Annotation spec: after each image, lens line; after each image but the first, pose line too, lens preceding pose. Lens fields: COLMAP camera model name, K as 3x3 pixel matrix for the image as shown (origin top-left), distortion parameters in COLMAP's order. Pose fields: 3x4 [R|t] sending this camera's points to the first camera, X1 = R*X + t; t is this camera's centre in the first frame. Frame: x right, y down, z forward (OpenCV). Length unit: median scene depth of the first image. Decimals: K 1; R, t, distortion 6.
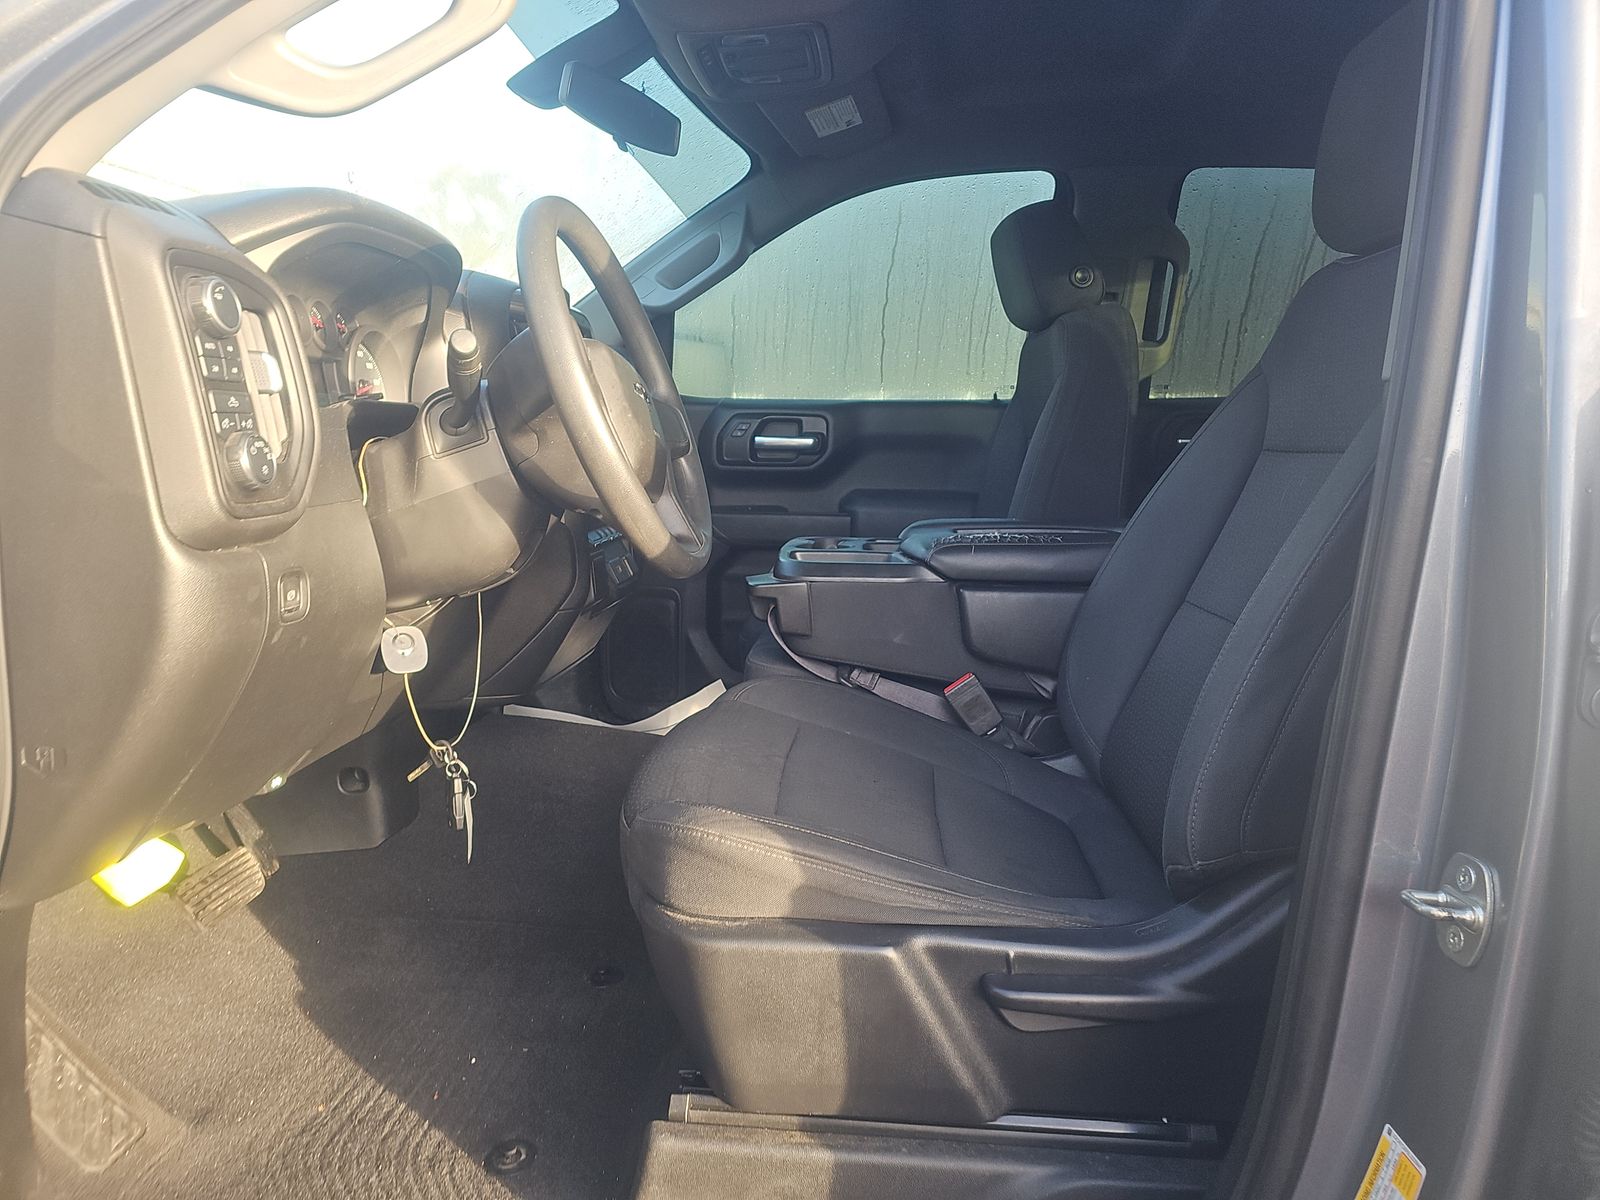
lens RADIAL K [[1061.5, 0, 801.0], [0, 1061.5, 607.8], [0, 0, 1]] dist [0.025110, 0.002064]
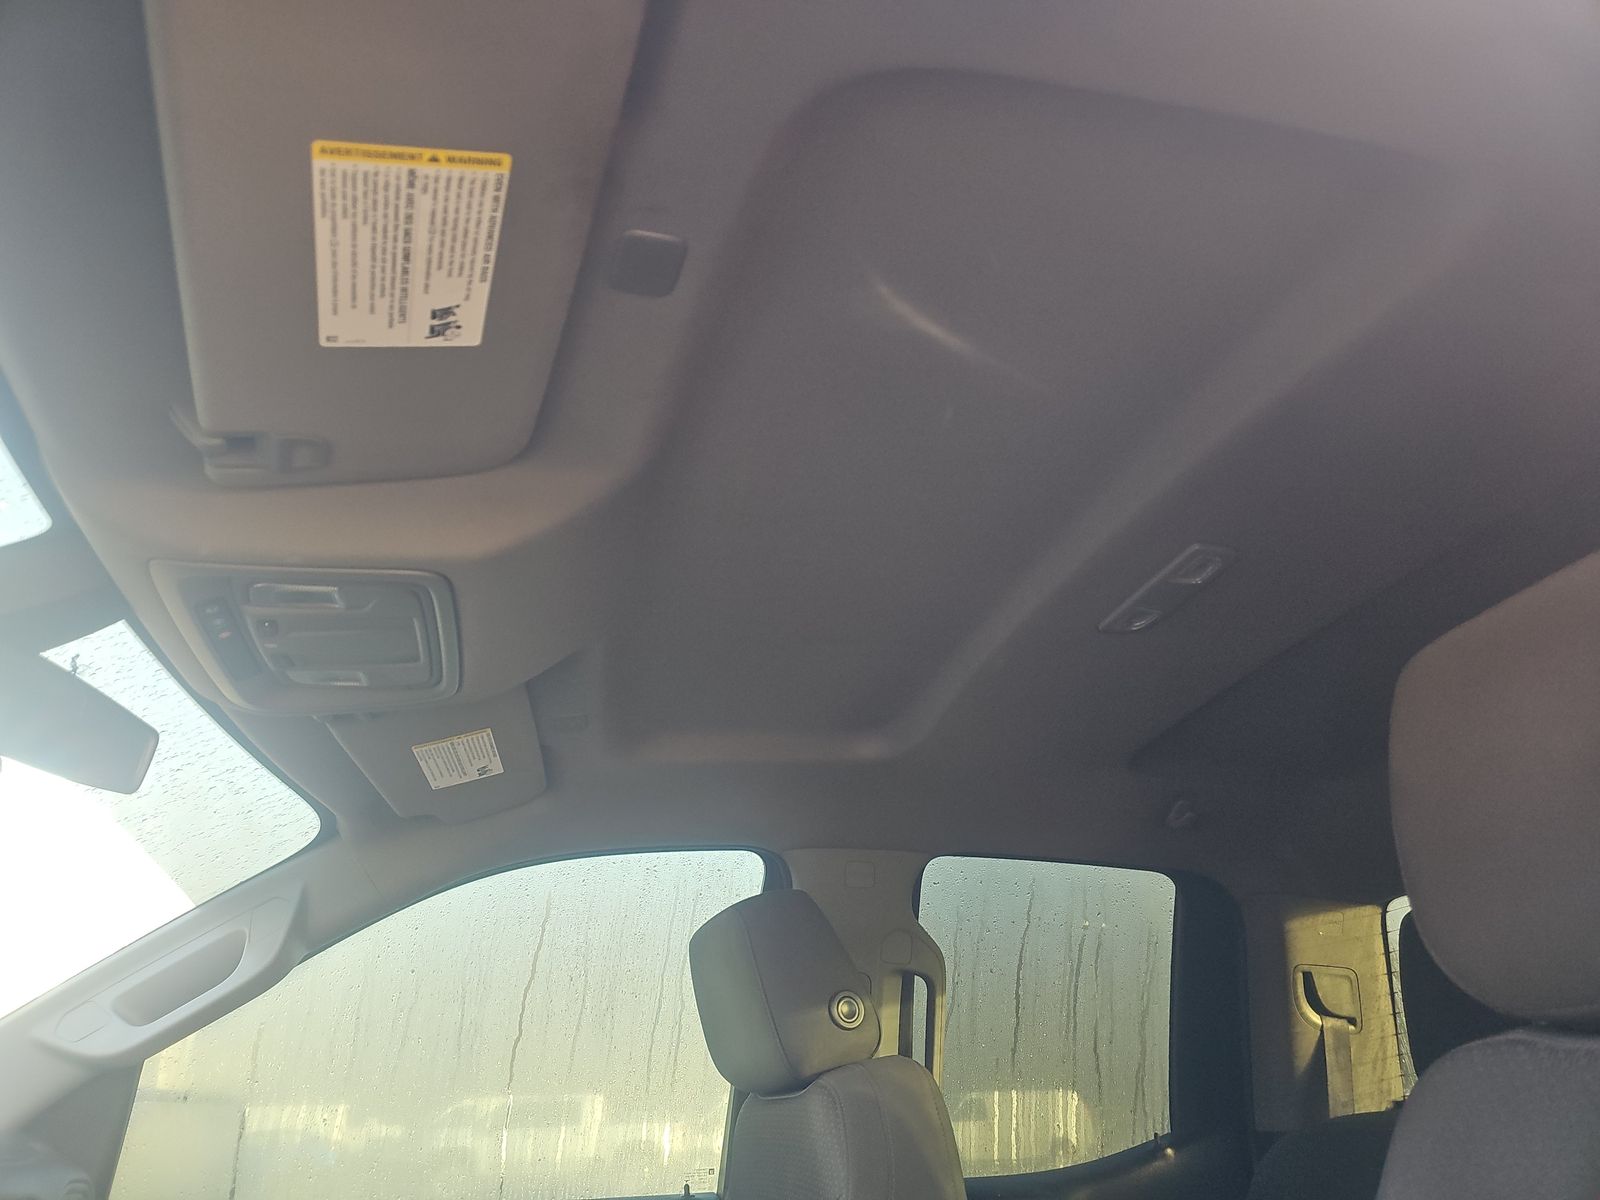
lens RADIAL K [[1061.5, 0, 803.5], [0, 1061.5, 607.3], [0, 0, 1]] dist [0.025110, 0.002064]
pose [[0.945479, 0.108983, 0.306907, 0.017480], [0.091215, 0.816024, -0.570775, -0.127333], [-0.312649, 0.567651, 0.761593, 0.339033]]
